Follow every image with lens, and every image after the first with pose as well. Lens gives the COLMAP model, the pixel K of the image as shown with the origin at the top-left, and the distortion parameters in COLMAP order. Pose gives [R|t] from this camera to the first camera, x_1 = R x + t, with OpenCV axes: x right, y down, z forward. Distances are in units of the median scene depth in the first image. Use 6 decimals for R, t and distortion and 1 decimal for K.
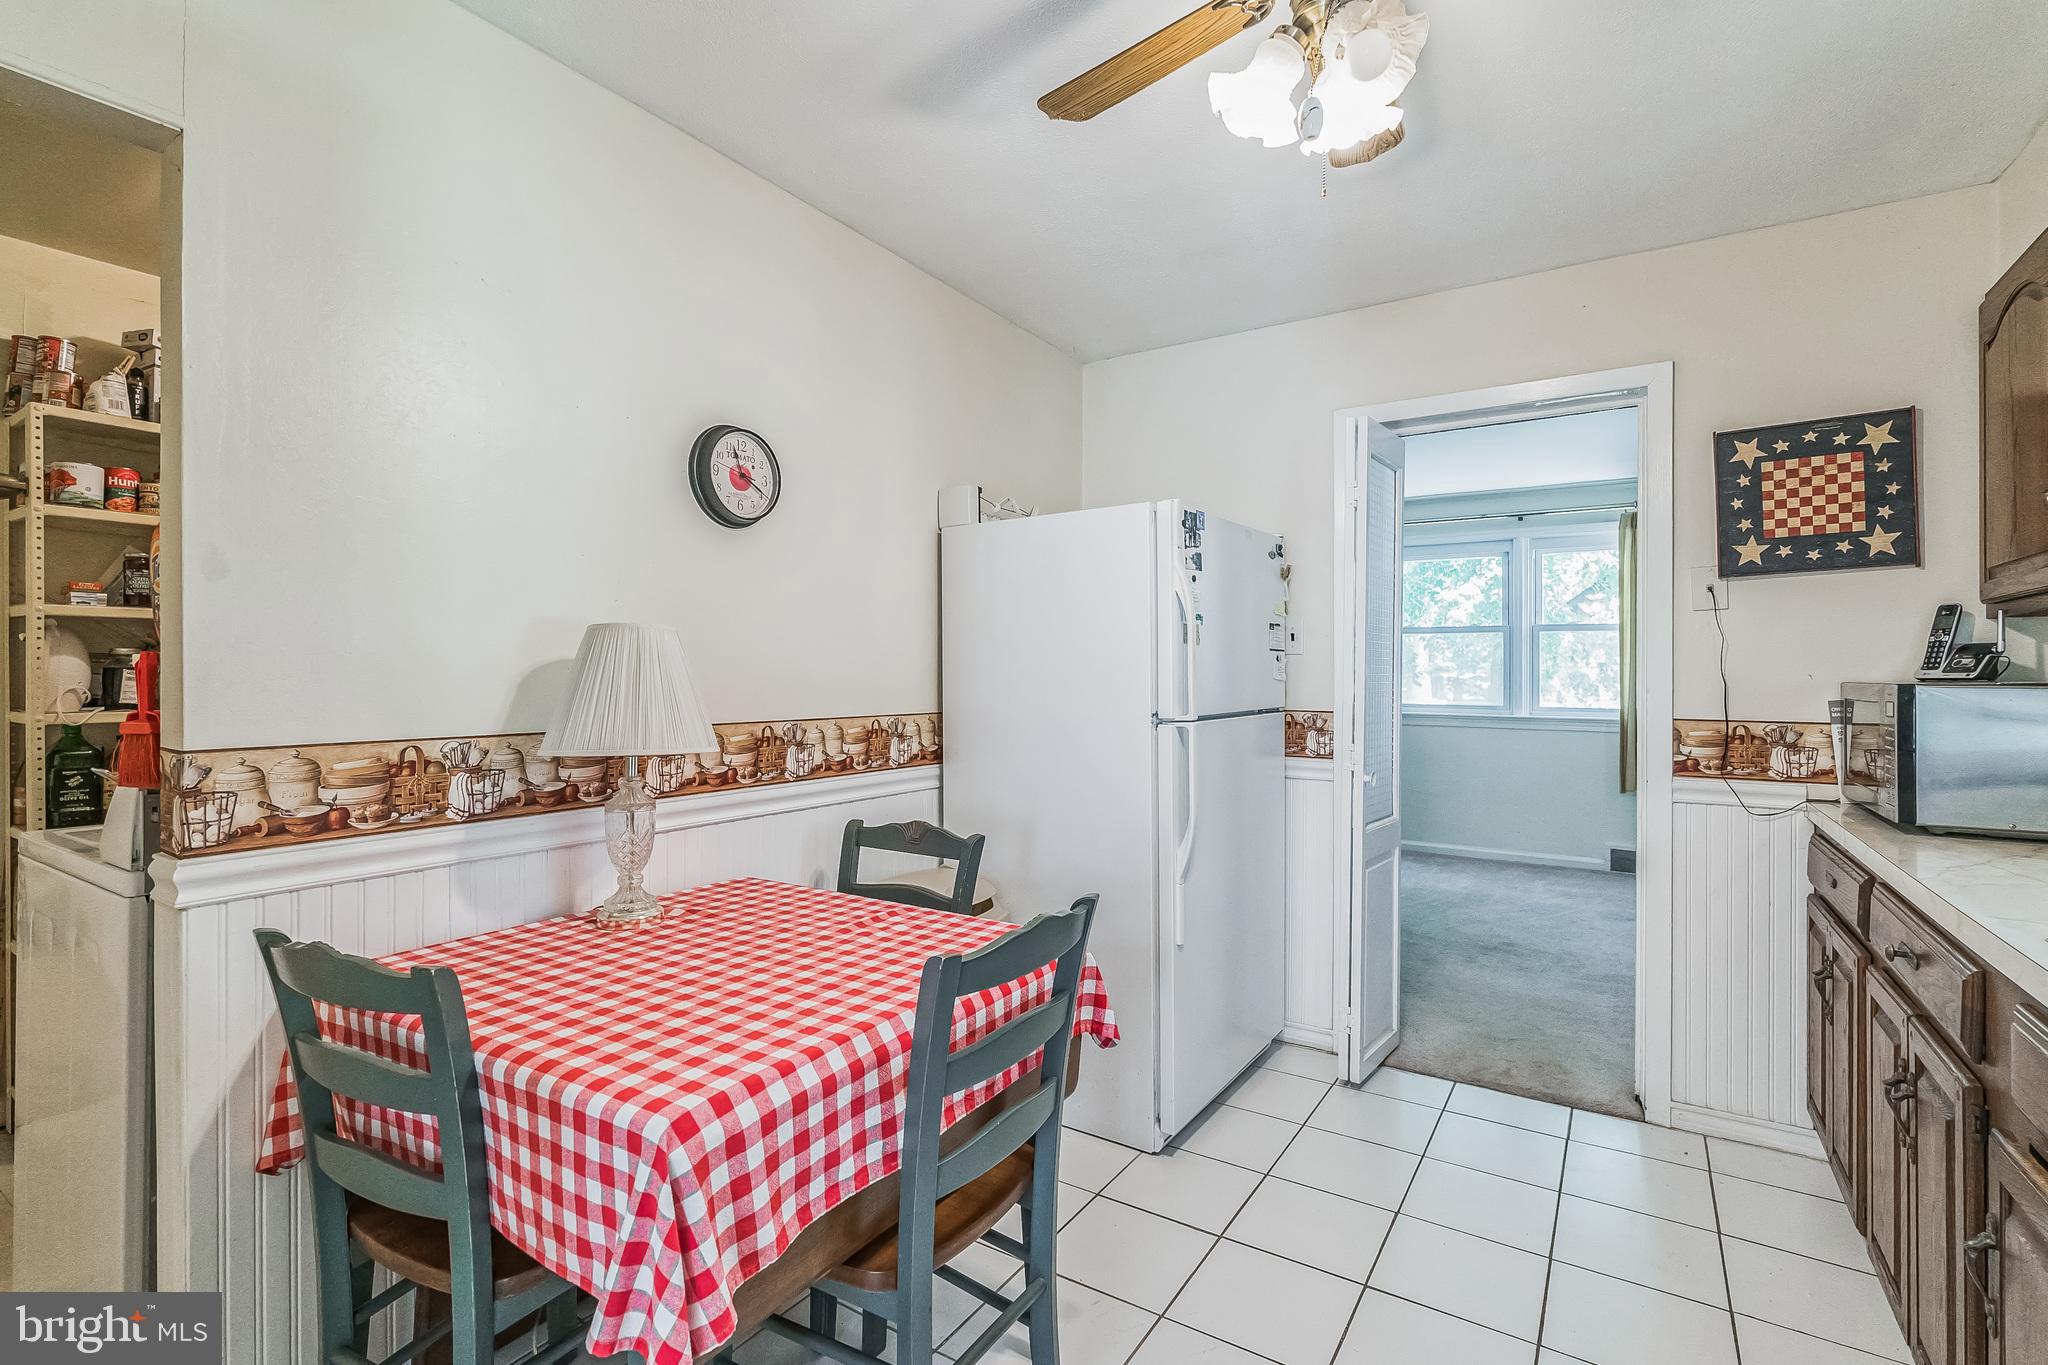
lens RADIAL K [[932.4, 0, 1025.6], [0, 932.4, 666.0], [0, 0, 1]] dist [-0.015058, -0.000414]
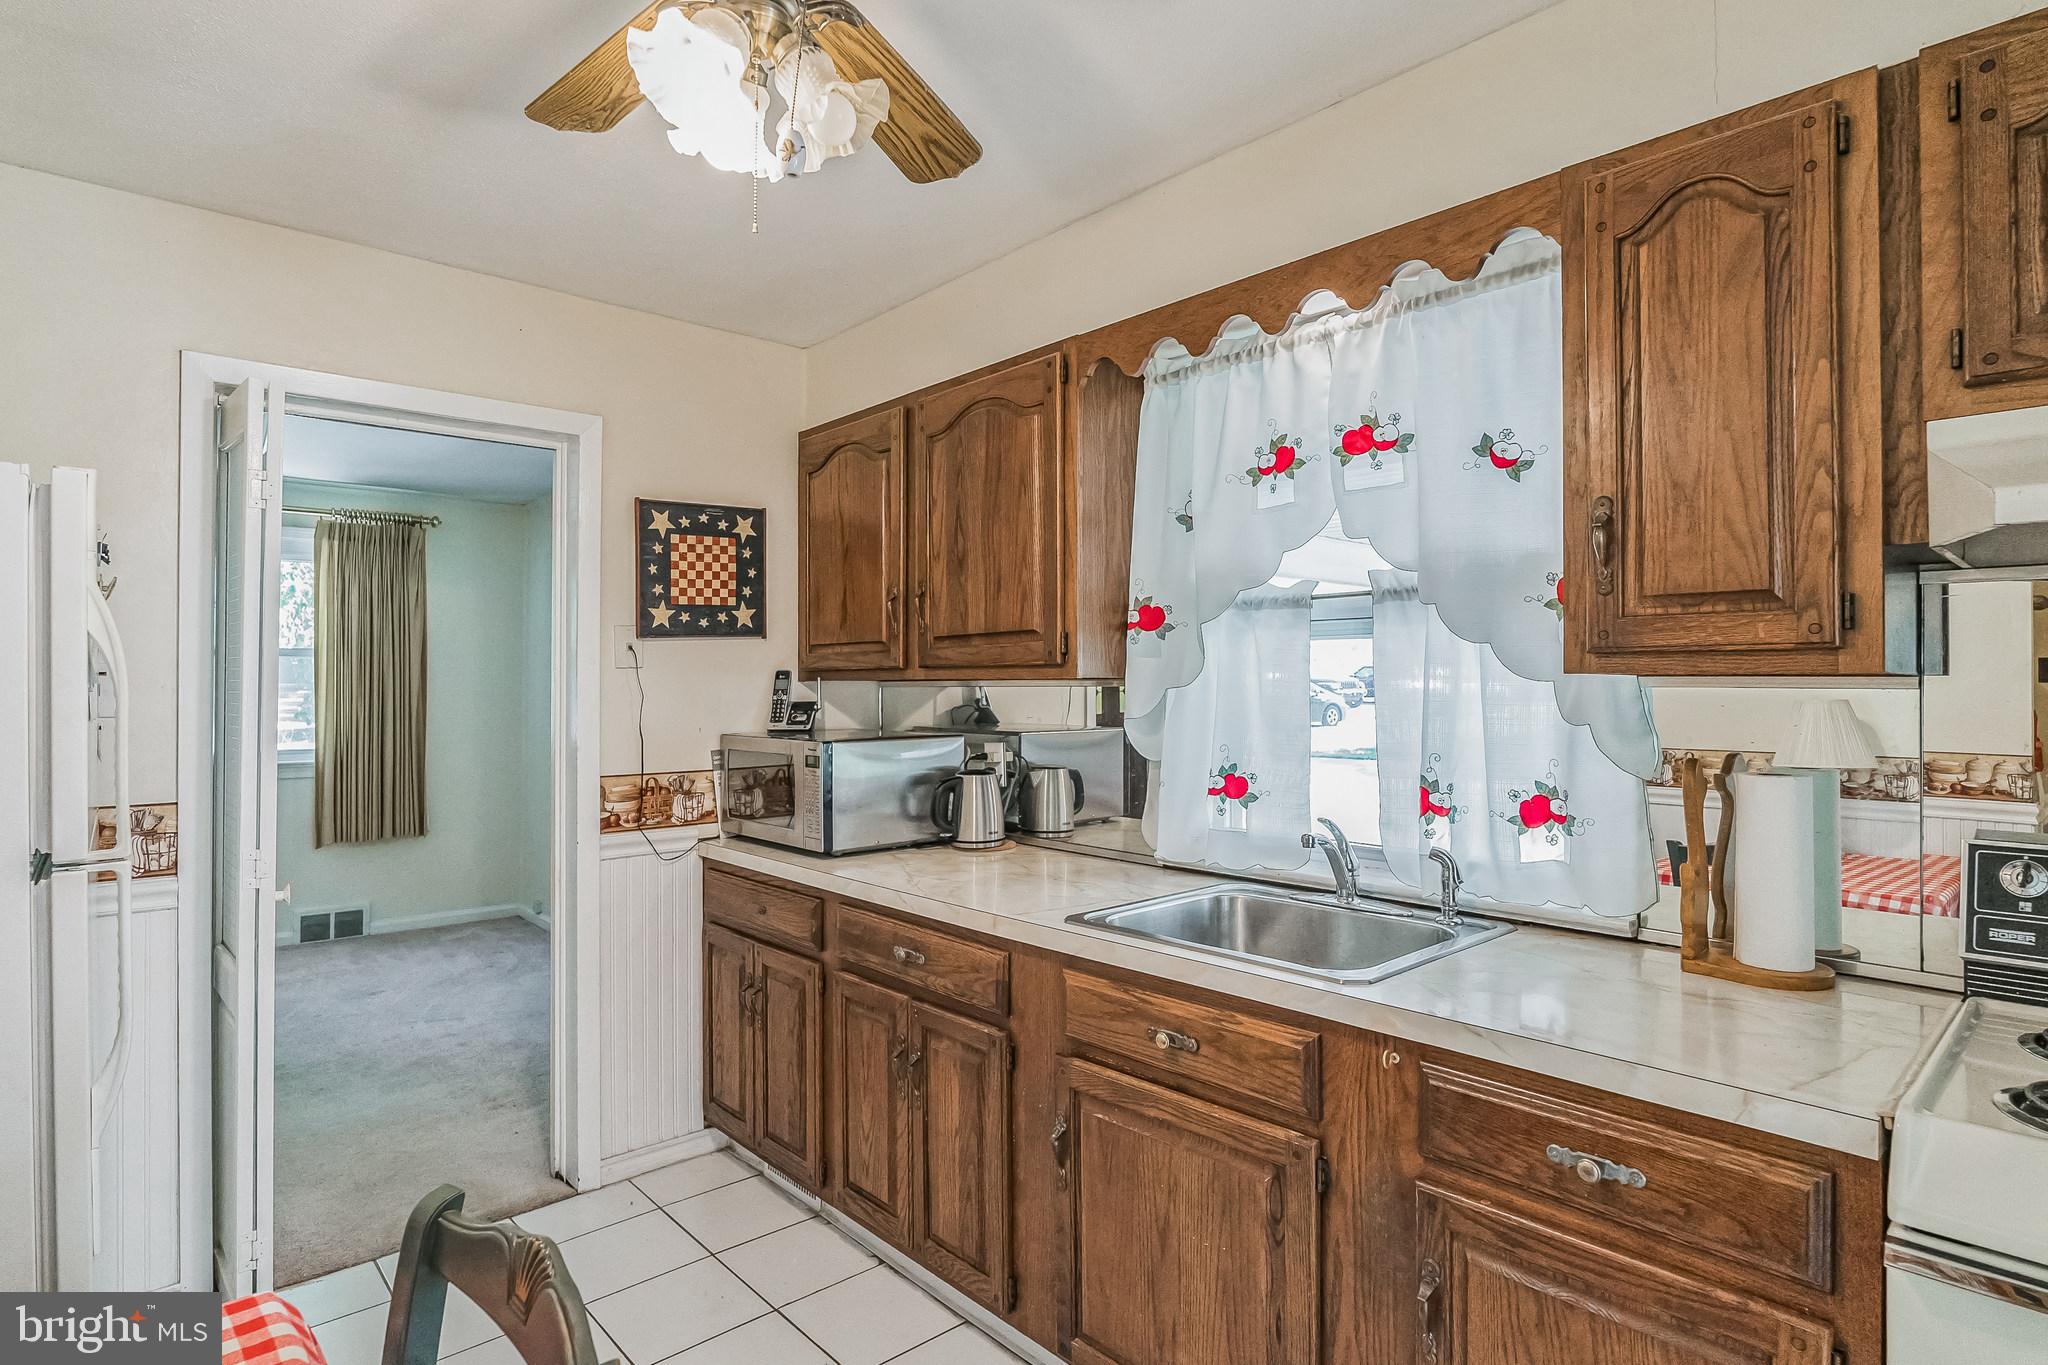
lens RADIAL K [[1072.0, 0, 1029.5], [0, 1072.0, 675.4], [0, 0, 1]] dist [-0.002571, 0.000272]
pose [[0.256595, 0.002643, 0.966516, -0.315637], [-0.007992, 0.999968, -0.000612, -0.058147], [-0.966486, -0.007567, 0.256608, 0.273653]]
